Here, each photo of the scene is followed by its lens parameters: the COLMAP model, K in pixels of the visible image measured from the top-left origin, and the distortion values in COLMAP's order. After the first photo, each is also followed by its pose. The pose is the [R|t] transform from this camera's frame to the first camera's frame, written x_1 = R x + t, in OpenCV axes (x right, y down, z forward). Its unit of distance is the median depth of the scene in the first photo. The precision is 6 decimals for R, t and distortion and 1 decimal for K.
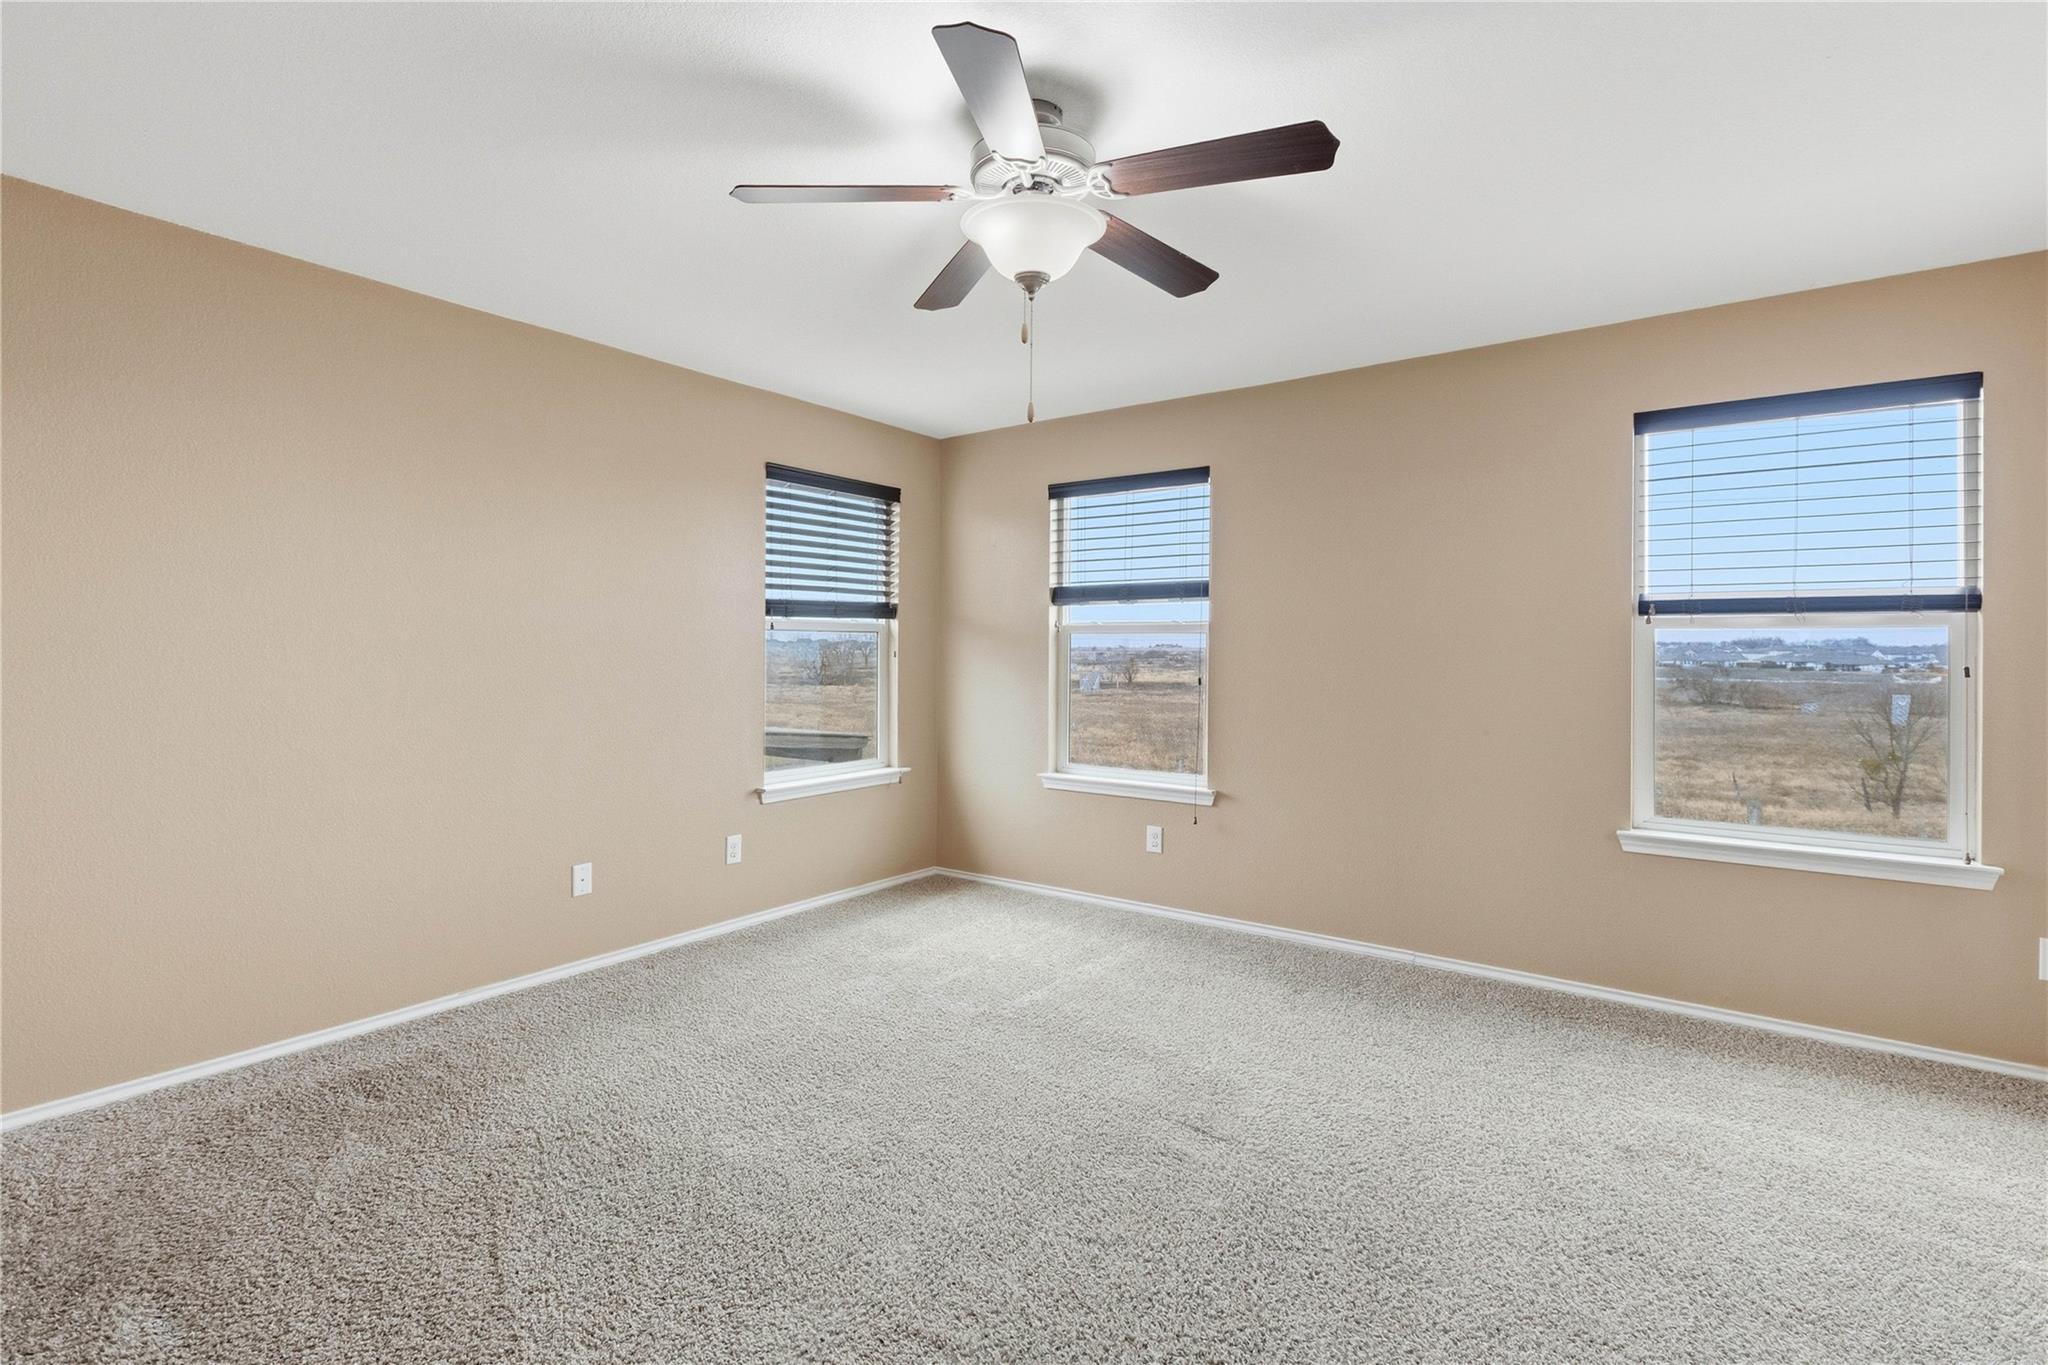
lens RADIAL K [[957.1, 0, 1012.7], [0, 957.1, 643.2], [0, 0, 1]] dist [-0.001492, -0.000624]
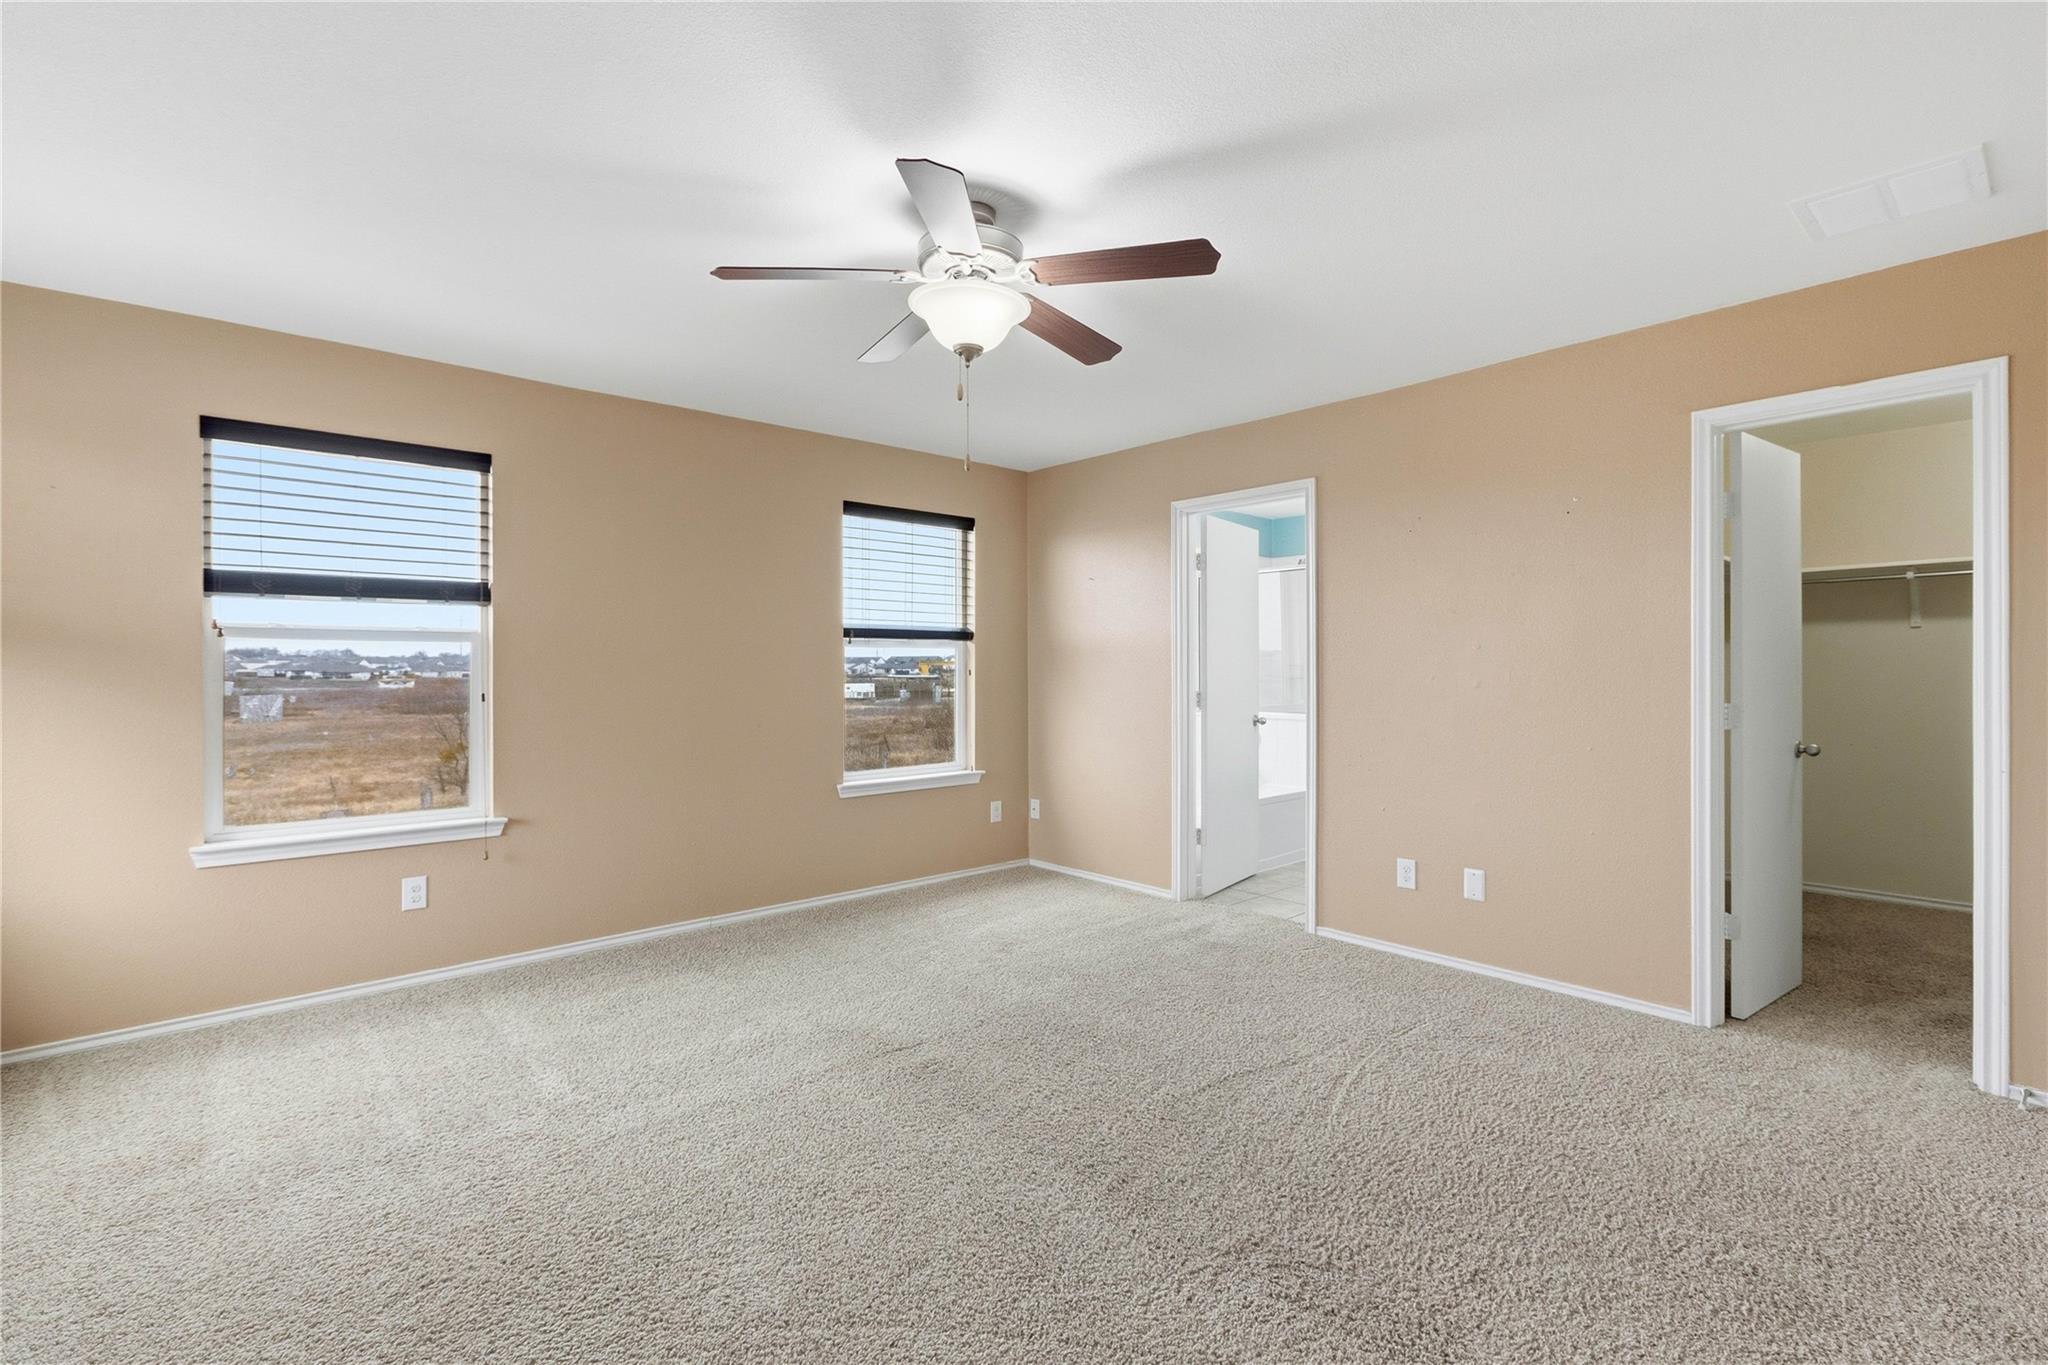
lens RADIAL K [[917.0, 0, 1017.6], [0, 917.0, 667.1], [0, 0, 1]] dist [0.002136, -0.000192]
pose [[0.205497, -0.008538, 0.978621, -0.572307], [-0.006418, 0.999929, 0.010072, 0.000191], [-0.978637, -0.008350, 0.205427, 0.374789]]
